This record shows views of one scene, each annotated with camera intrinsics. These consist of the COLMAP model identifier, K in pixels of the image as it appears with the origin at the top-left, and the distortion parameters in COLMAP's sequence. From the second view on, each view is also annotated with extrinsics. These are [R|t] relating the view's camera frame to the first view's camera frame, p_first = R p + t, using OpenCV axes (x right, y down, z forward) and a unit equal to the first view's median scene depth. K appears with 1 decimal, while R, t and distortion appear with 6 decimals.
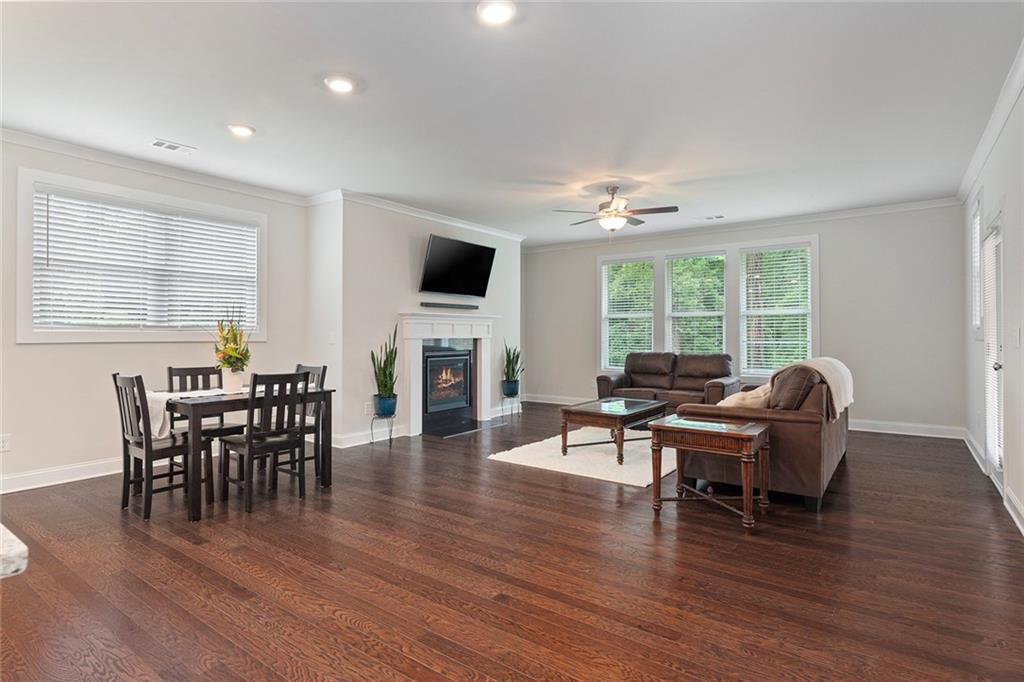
lens RADIAL K [[525.1, 0, 514.7], [0, 525.1, 330.5], [0, 0, 1]] dist [-0.000520, 0.000150]
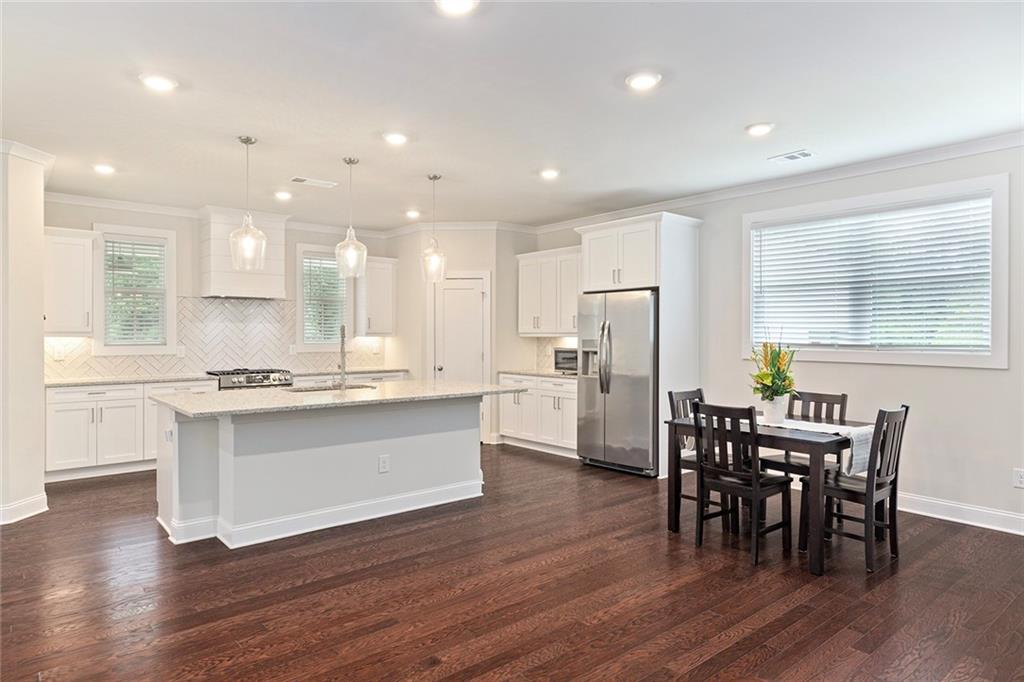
lens RADIAL K [[610.1, 0, 511.4], [0, 610.1, 336.6], [0, 0, 1]] dist [0.004388, 0.000701]
pose [[-0.239751, 0.002891, -0.970830, 0.399337], [0.007171, 0.999974, 0.001207, -0.023554], [0.970808, -0.006672, -0.239766, 0.570858]]
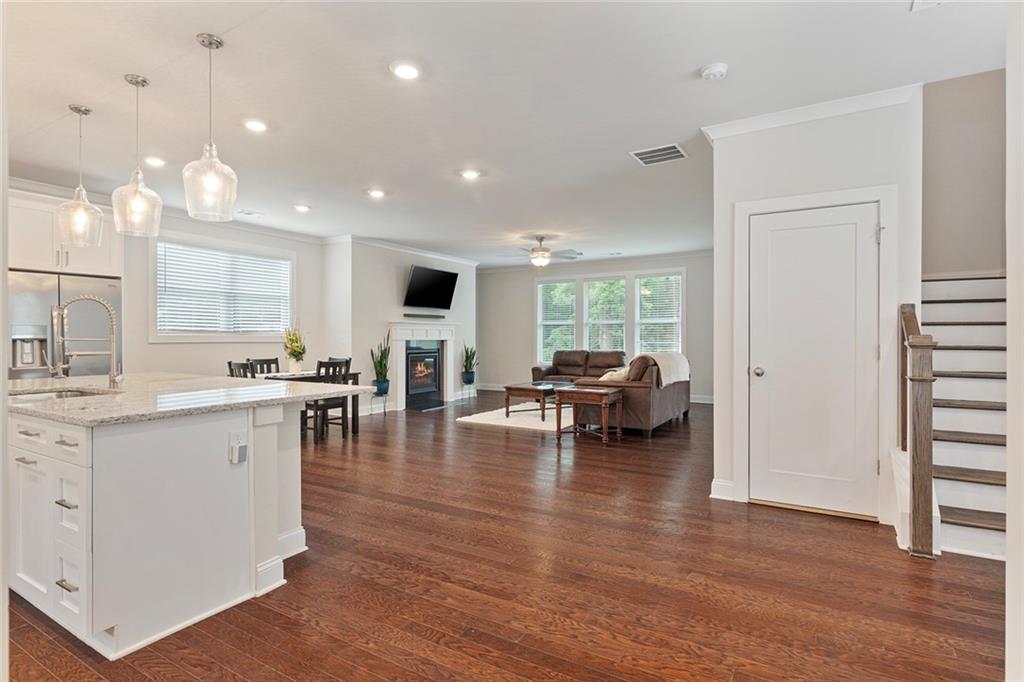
lens RADIAL K [[513.6, 0, 512.0], [0, 513.6, 341.0], [0, 0, 1]] dist [0.000637, 0.000033]
pose [[0.995756, -0.000472, 0.092035, -0.024284], [-0.001006, 0.999871, 0.016006, -0.004737], [-0.092031, -0.016030, 0.995627, -0.408624]]
